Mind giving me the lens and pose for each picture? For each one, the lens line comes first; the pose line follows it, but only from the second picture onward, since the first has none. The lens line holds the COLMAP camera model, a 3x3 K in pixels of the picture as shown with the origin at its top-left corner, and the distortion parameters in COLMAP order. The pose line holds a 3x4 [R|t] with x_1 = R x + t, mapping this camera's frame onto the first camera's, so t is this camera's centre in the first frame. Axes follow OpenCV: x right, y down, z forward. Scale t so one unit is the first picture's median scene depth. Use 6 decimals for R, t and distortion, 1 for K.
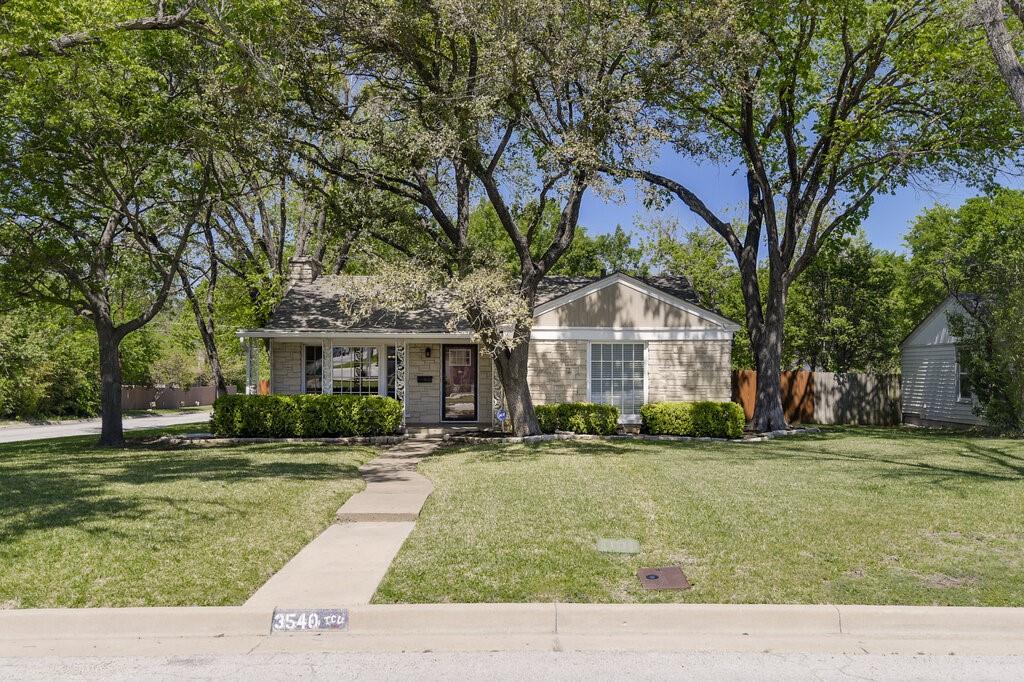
lens RADIAL K [[1016.2, 0, 512.0], [0, 1016.2, 341.0], [0, 0, 1]] dist [0.000718, 0.000558]
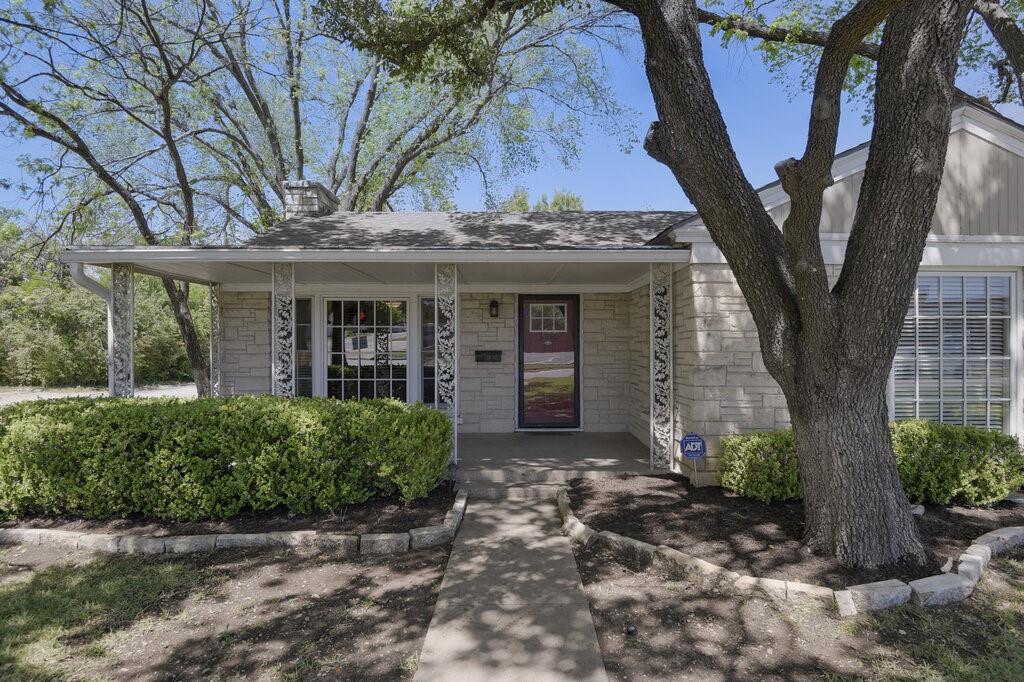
lens RADIAL K [[557.4, 0, 512.0], [0, 557.4, 341.0], [0, 0, 1]] dist [0.030775, -0.000956]
pose [[0.999911, -0.003855, 0.012802, -0.079679], [0.003501, 0.999614, 0.027559, 0.021620], [-0.012903, -0.027512, 0.999538, 0.717038]]
